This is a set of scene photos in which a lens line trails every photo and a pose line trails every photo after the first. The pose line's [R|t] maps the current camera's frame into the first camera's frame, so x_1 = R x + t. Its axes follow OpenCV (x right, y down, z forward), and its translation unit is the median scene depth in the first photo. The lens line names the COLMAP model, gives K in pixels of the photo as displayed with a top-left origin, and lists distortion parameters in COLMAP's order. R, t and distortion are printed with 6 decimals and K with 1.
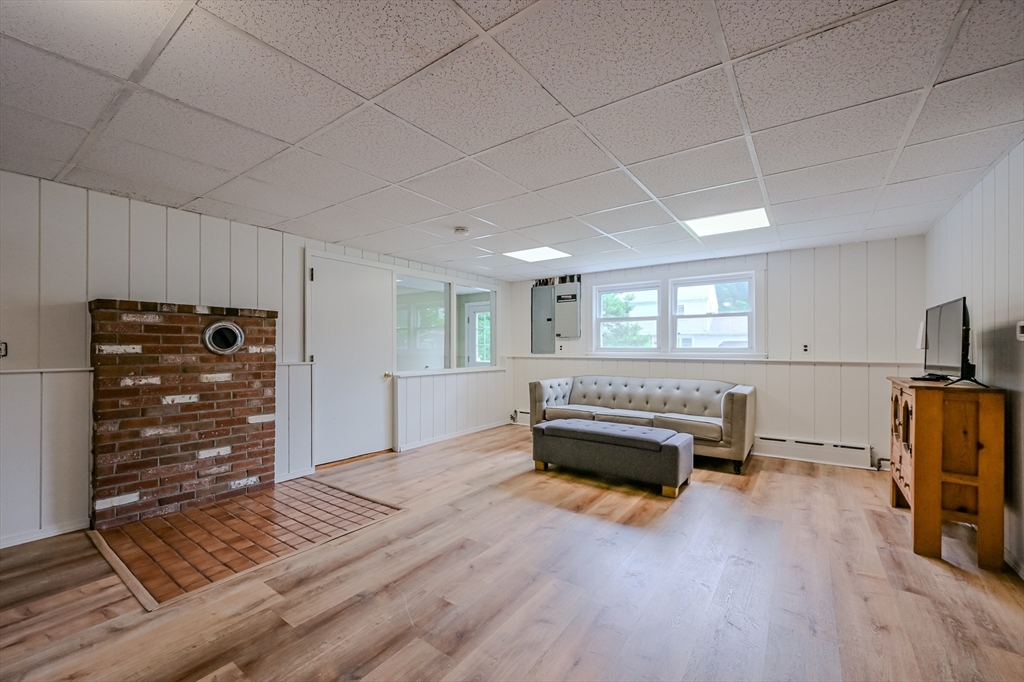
lens RADIAL K [[404.2, 0, 510.6], [0, 404.2, 345.1], [0, 0, 1]] dist [-0.002147, 0.000398]
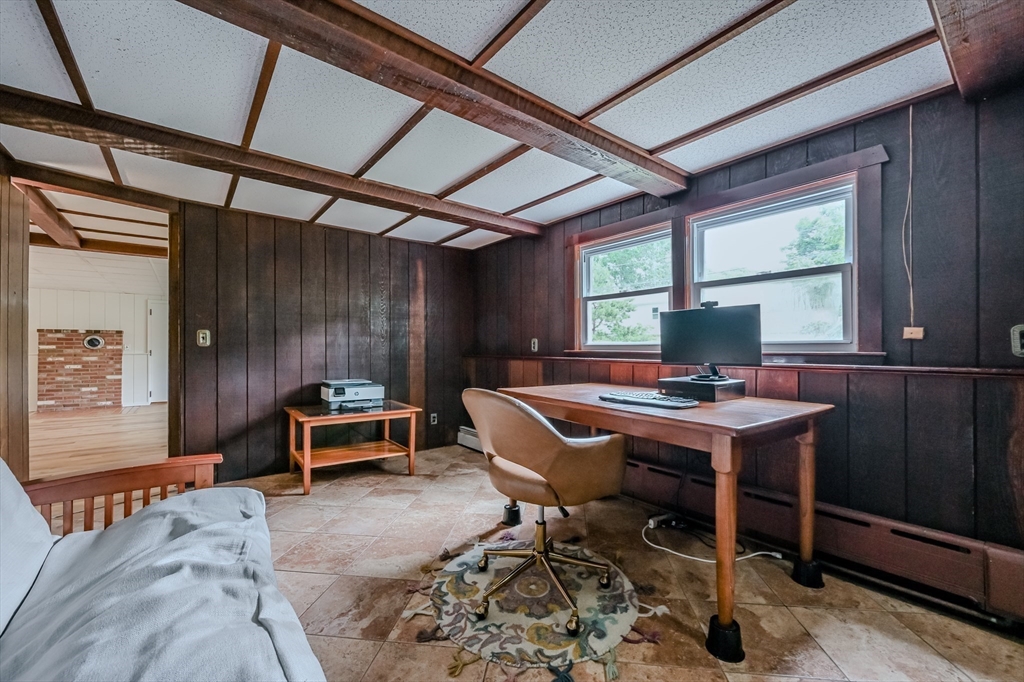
lens RADIAL K [[404.2, 0, 520.3], [0, 404.2, 347.1], [0, 0, 1]] dist [-0.002147, 0.000398]
pose [[0.970141, 0.001099, -0.242538, 2.387022], [0.000321, 0.999983, 0.005817, -0.003663], [0.242540, -0.005721, 0.970125, -0.736993]]
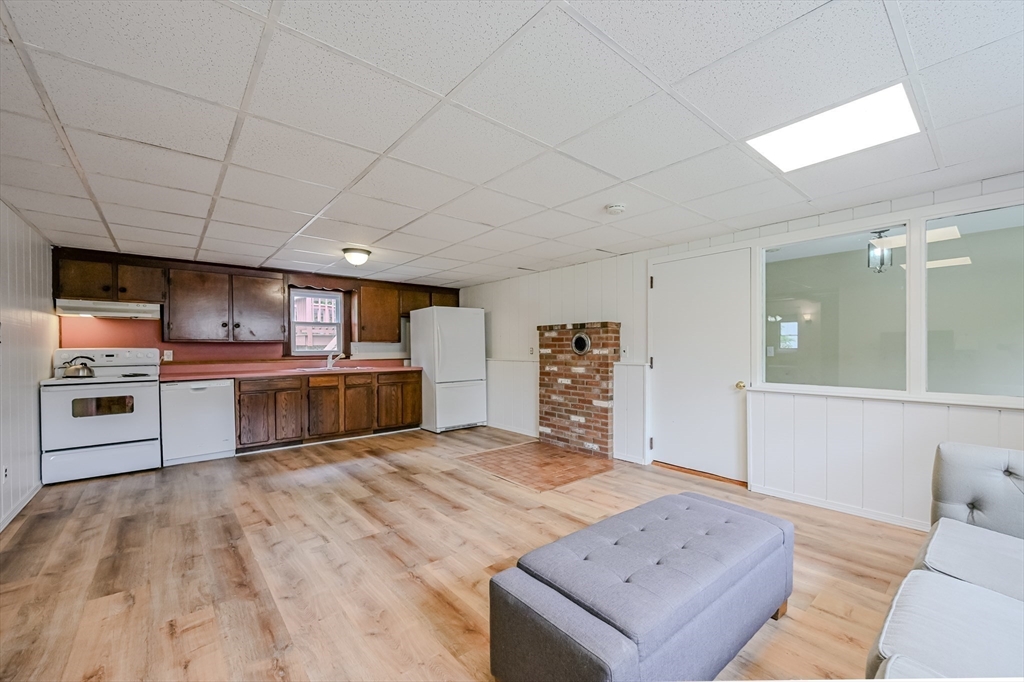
lens RADIAL K [[404.2, 0, 504.2], [0, 404.2, 351.4], [0, 0, 1]] dist [-0.002147, 0.000398]
pose [[-0.235974, 0.007829, -0.971728, 0.811038], [0.011156, 0.999923, 0.005347, -0.000793], [0.971695, -0.009579, -0.236043, 1.086949]]
